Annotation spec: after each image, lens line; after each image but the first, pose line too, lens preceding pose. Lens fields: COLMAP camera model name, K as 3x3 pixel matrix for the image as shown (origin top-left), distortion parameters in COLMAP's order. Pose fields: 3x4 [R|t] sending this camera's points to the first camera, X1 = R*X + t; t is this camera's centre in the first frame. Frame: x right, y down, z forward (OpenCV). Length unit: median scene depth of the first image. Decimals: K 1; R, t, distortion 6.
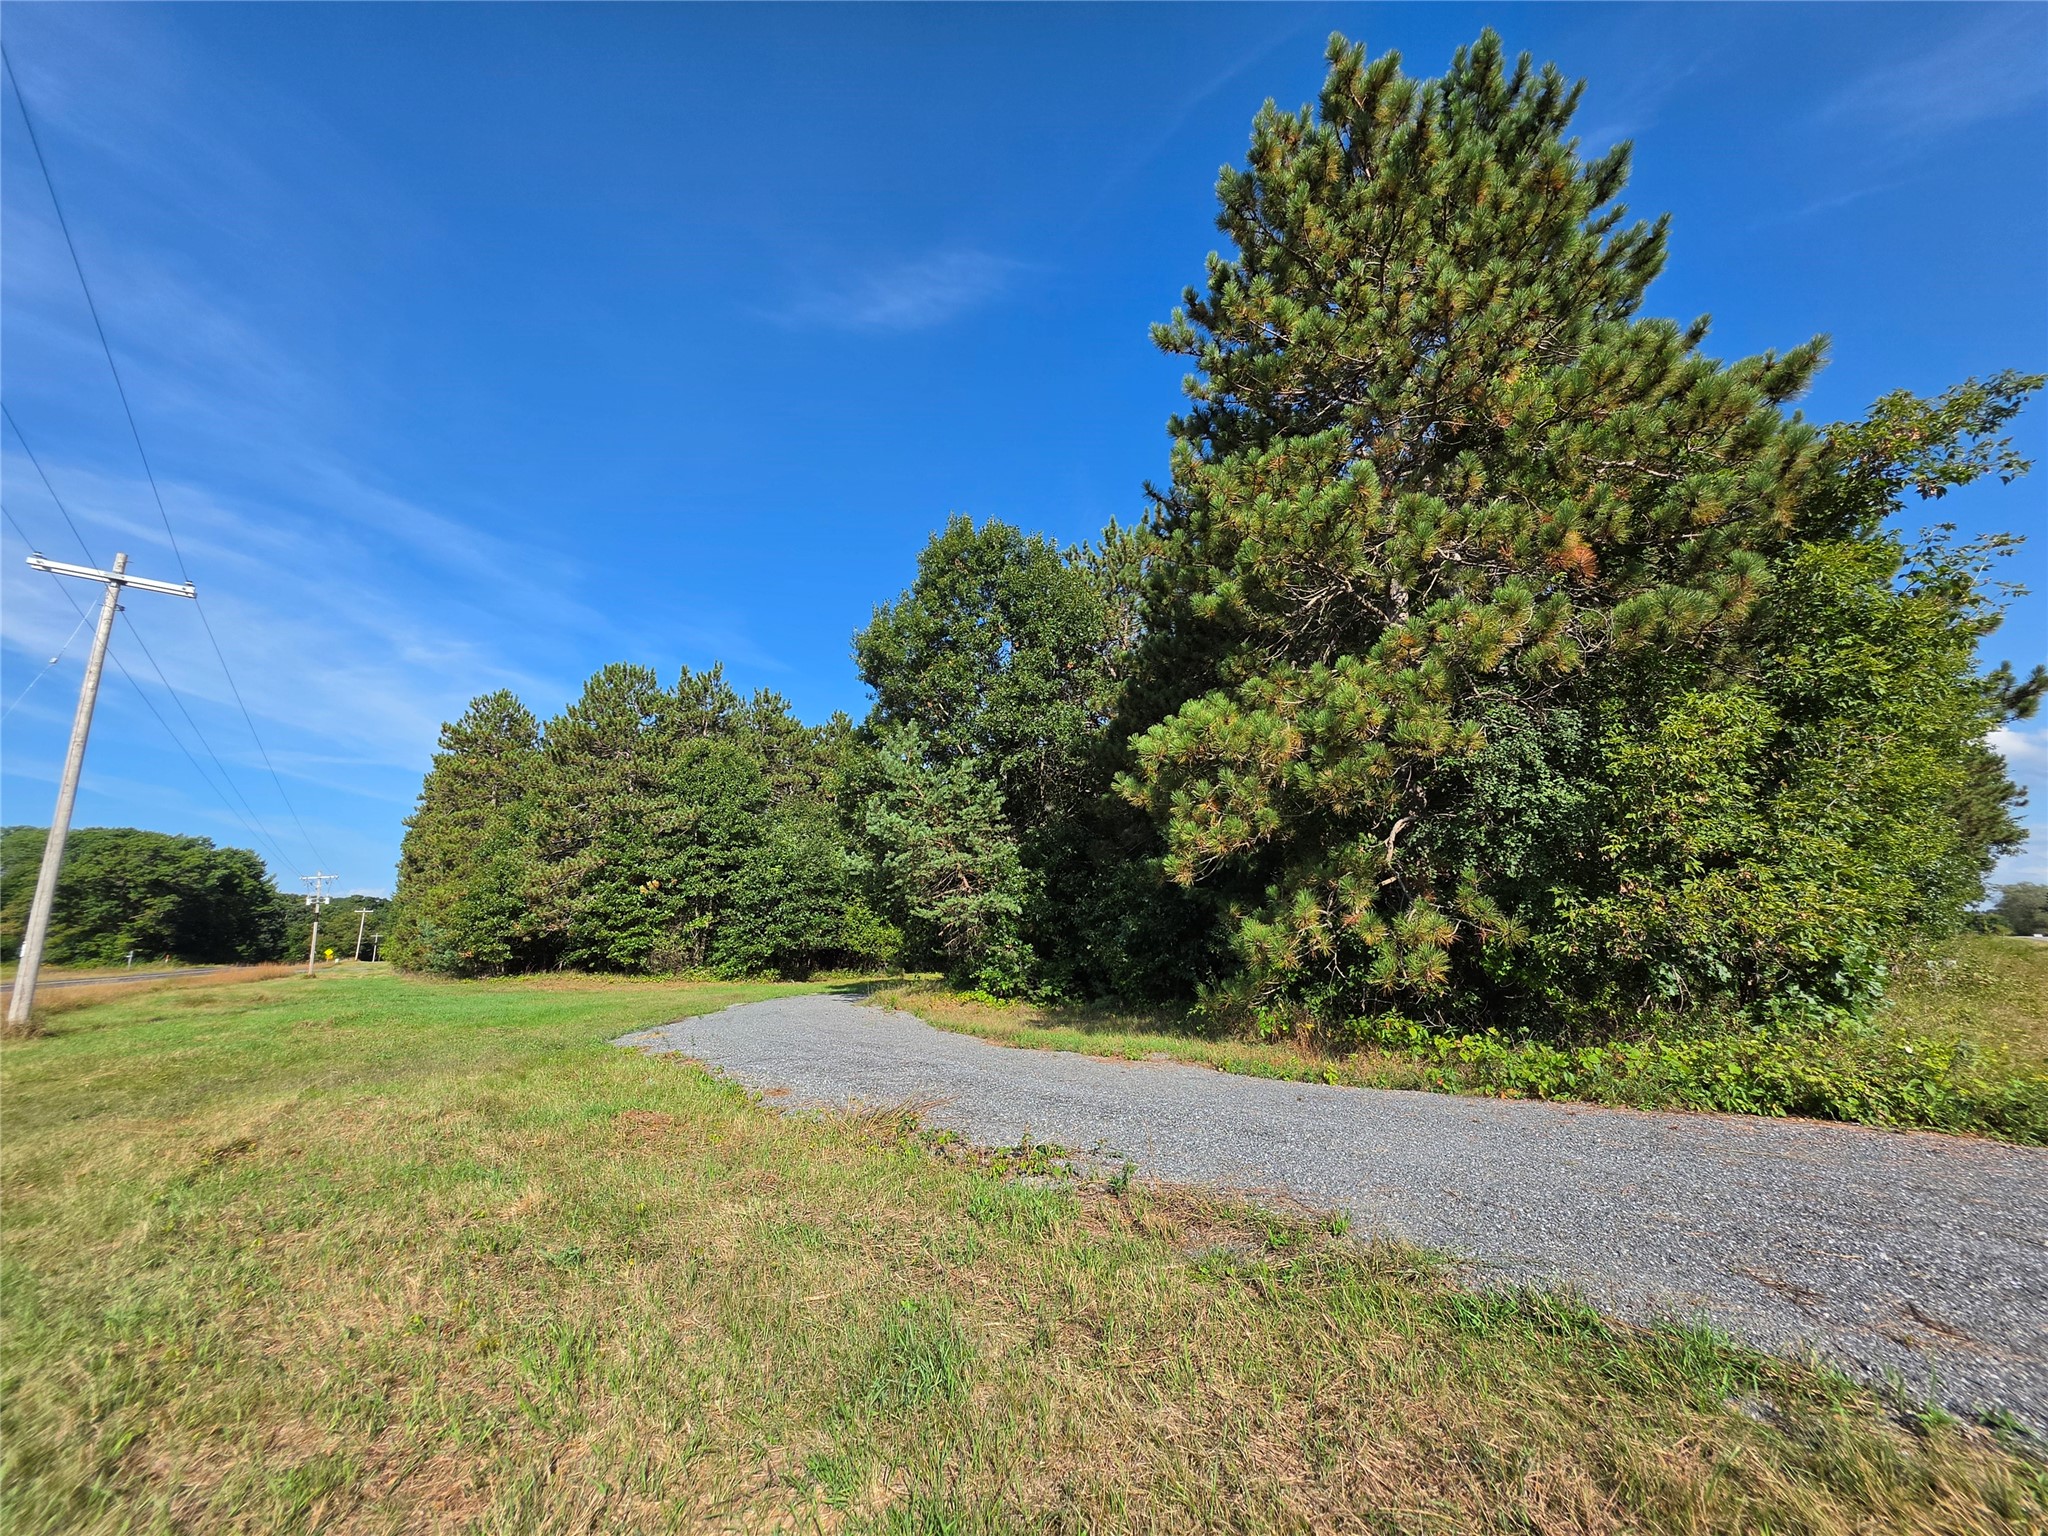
lens RADIAL K [[820.9, 0, 1019.3], [0, 820.9, 762.1], [0, 0, 1]] dist [-0.007387, 0.002964]
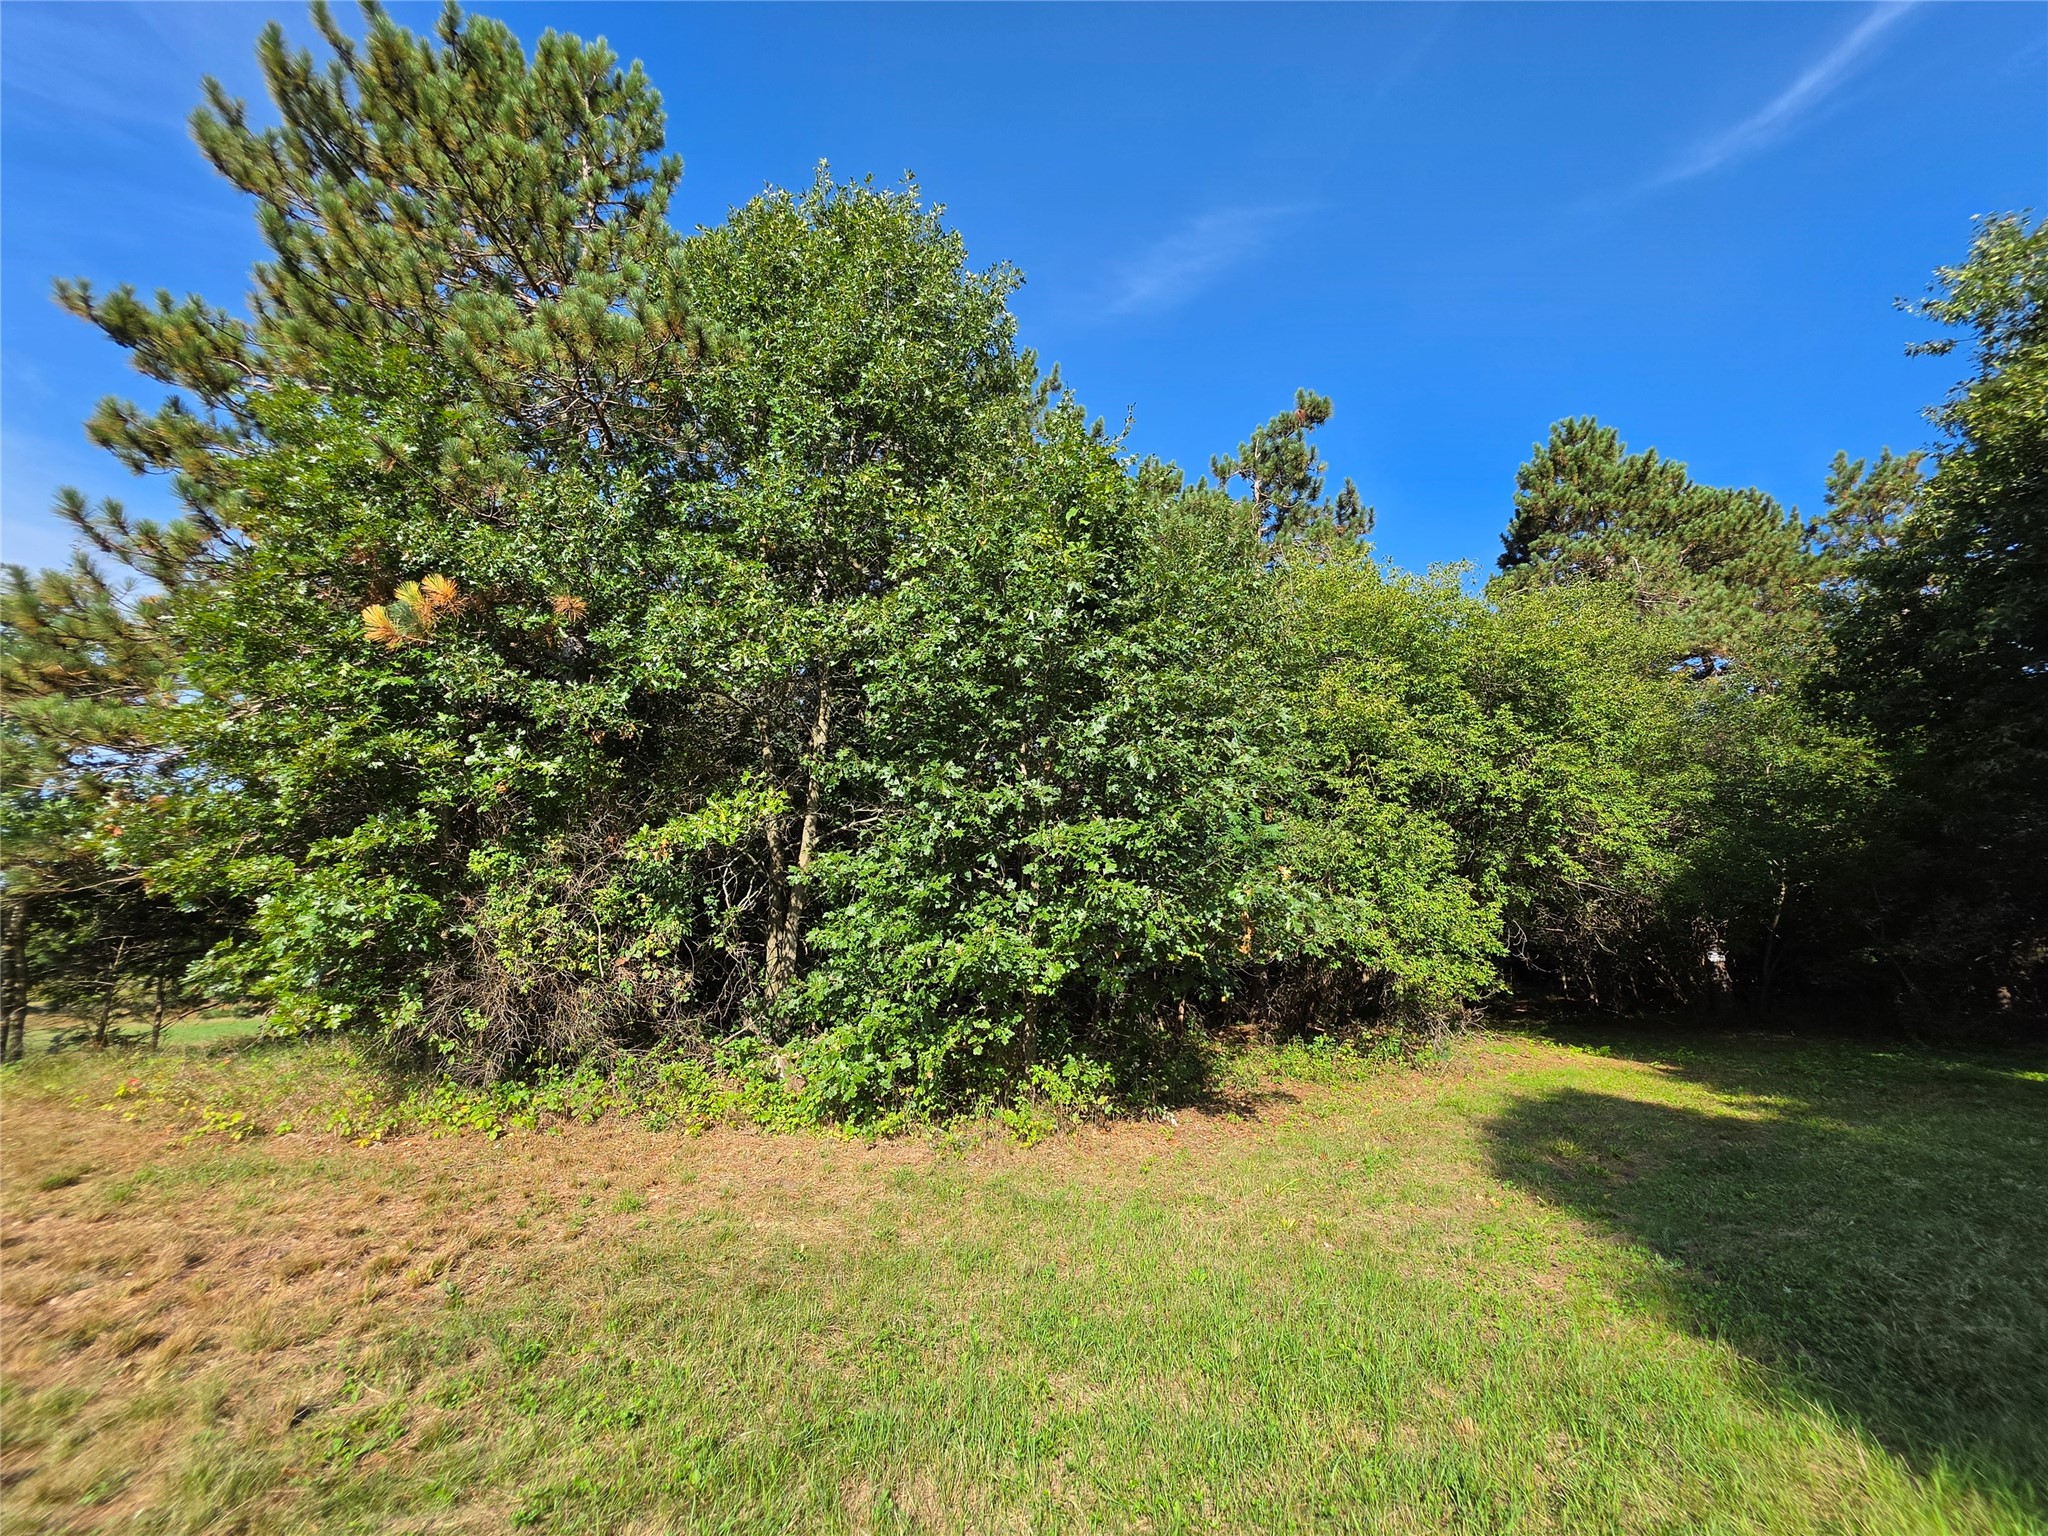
lens RADIAL K [[820.9, 0, 1019.3], [0, 820.9, 762.1], [0, 0, 1]] dist [-0.007387, 0.002964]
pose [[0.945860, -0.066112, -0.317771, -0.251595], [0.052468, 0.997303, -0.051315, 0.194354], [0.320307, 0.031864, 0.946778, 0.826722]]
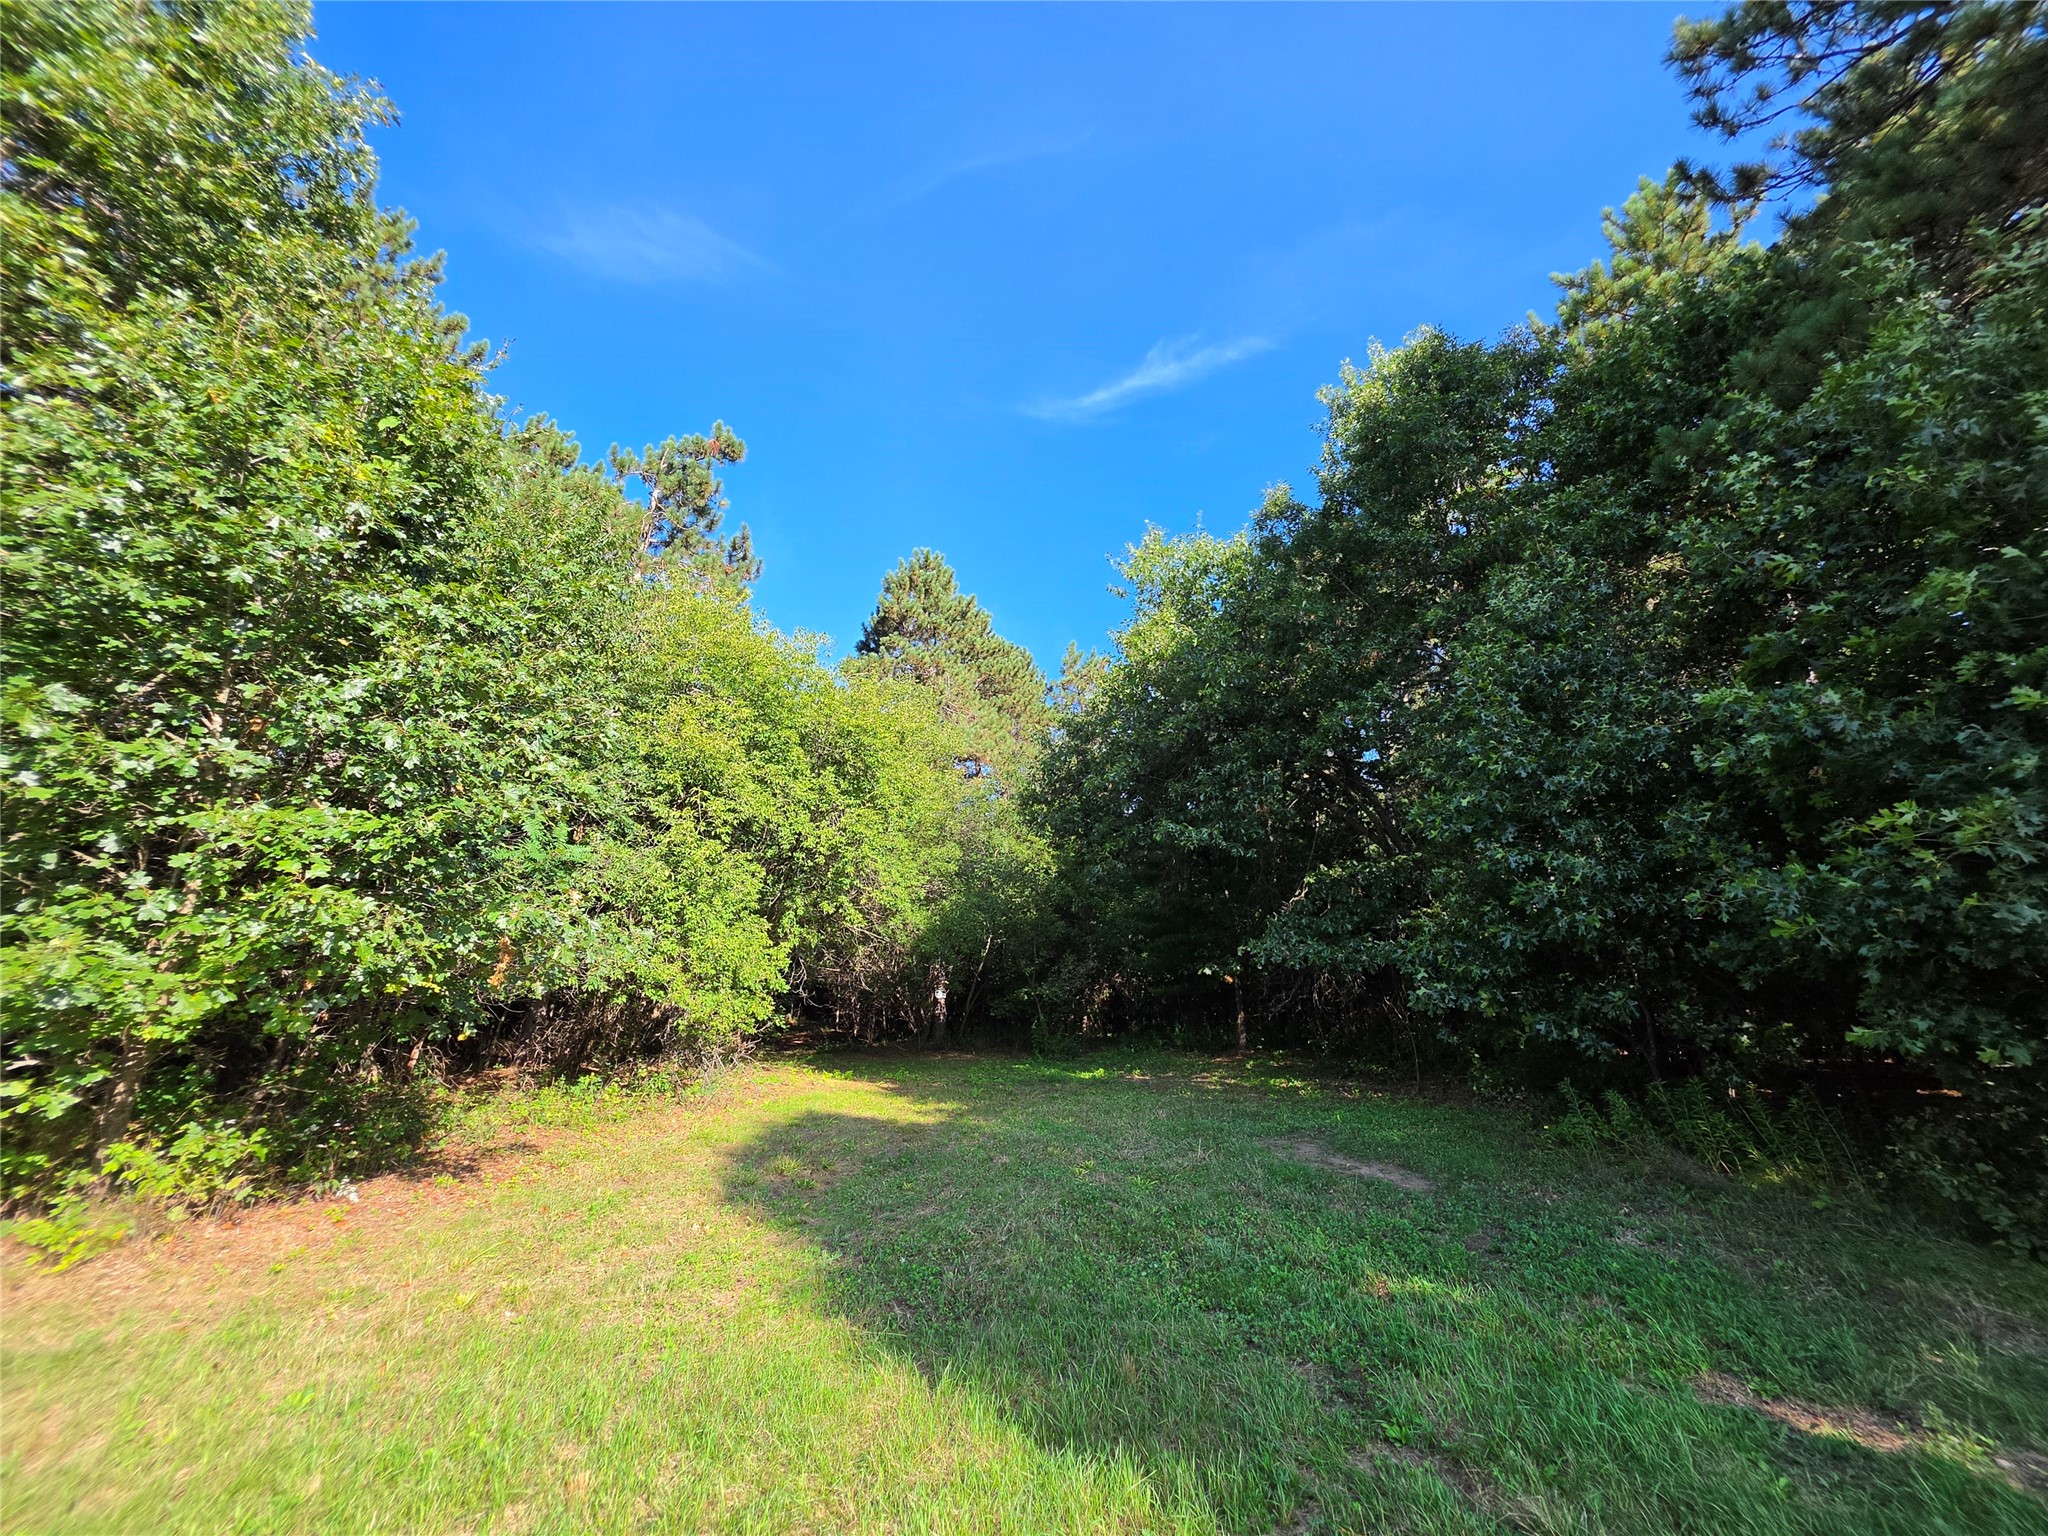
lens RADIAL K [[820.9, 0, 1019.3], [0, 820.9, 762.1], [0, 0, 1]] dist [-0.007387, 0.002964]
pose [[0.900185, 0.134267, 0.414294, -0.245527], [-0.097299, 0.989248, -0.109189, 0.194643], [-0.424500, 0.057980, 0.903570, 0.827239]]
